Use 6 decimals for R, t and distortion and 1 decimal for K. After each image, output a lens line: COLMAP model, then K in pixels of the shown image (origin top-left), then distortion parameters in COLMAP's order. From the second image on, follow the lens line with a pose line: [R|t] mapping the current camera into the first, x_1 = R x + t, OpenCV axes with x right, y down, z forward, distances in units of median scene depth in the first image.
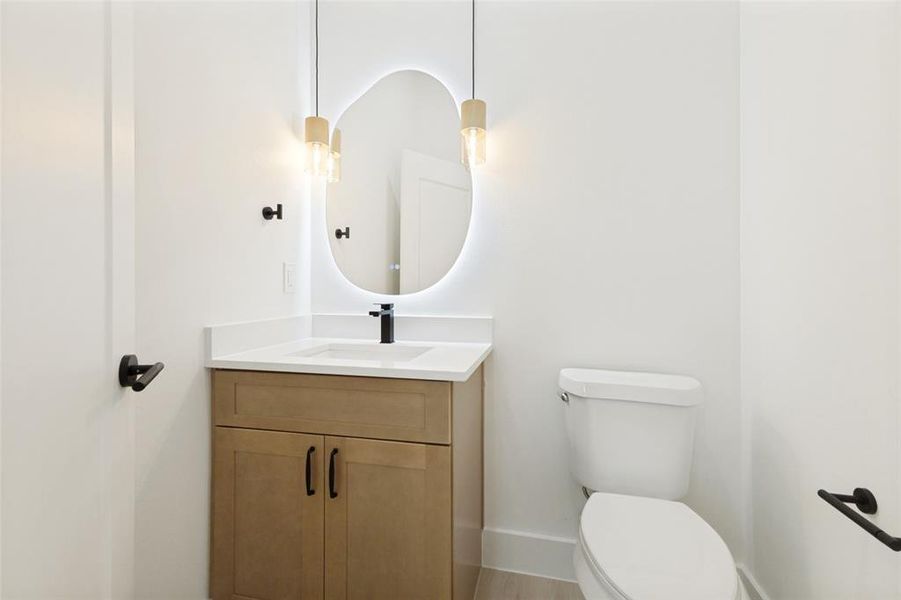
lens RADIAL K [[391.1, 0, 452.1], [0, 391.1, 295.5], [0, 0, 1]] dist [0.016217, -0.000102]
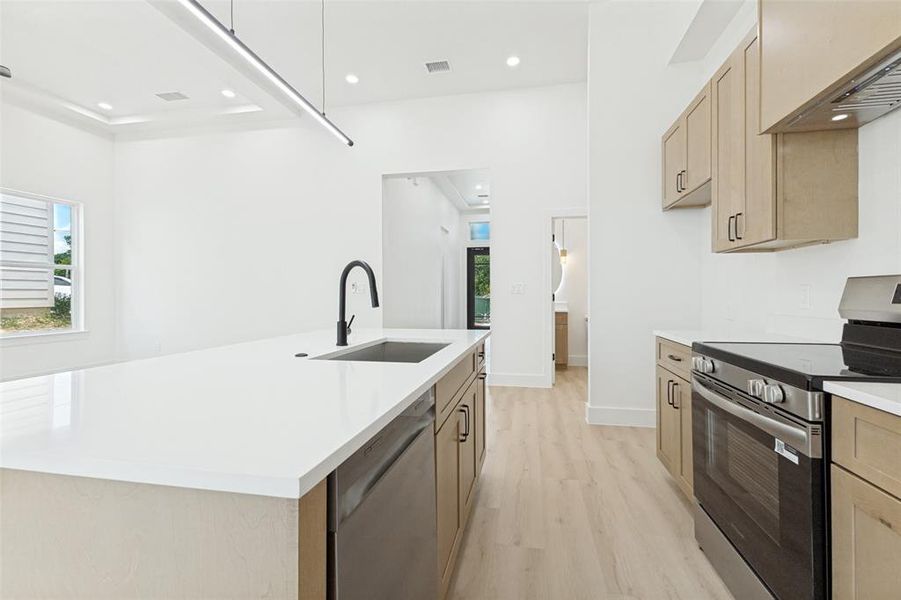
lens RADIAL K [[391.1, 0, 452.1], [0, 391.1, 295.5], [0, 0, 1]] dist [0.016217, -0.000102]
pose [[0.999984, -0.003215, 0.004635, -1.106912], [0.003214, 0.999995, 0.000286, -0.019716], [-0.004635, -0.000271, 0.999989, -3.027039]]
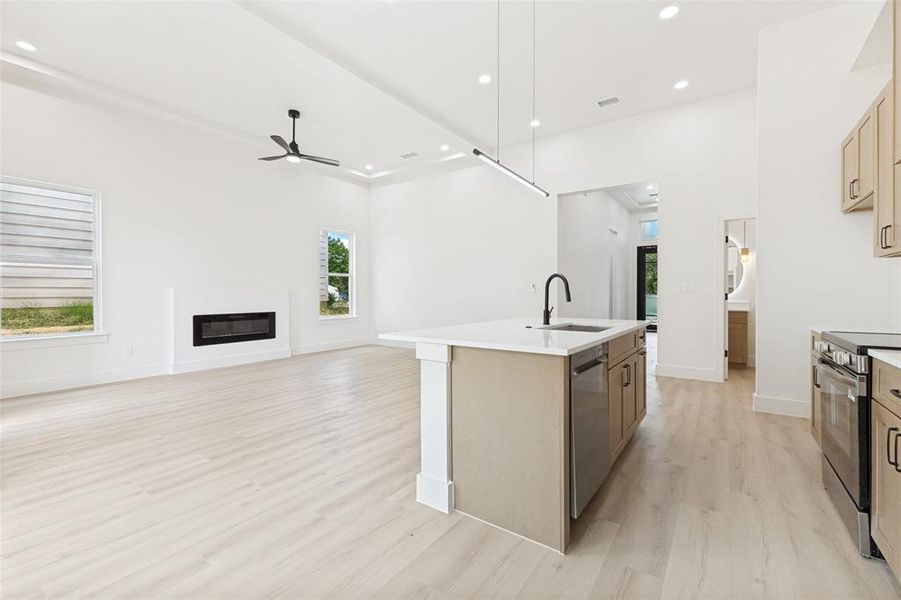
lens RADIAL K [[391.1, 0, 452.1], [0, 391.1, 295.5], [0, 0, 1]] dist [0.016217, -0.000102]
pose [[0.920070, 0.001834, -0.391749, -1.099505], [-0.000184, 0.999991, 0.004251, -0.023815], [0.391754, -0.003839, 0.920062, -3.832284]]
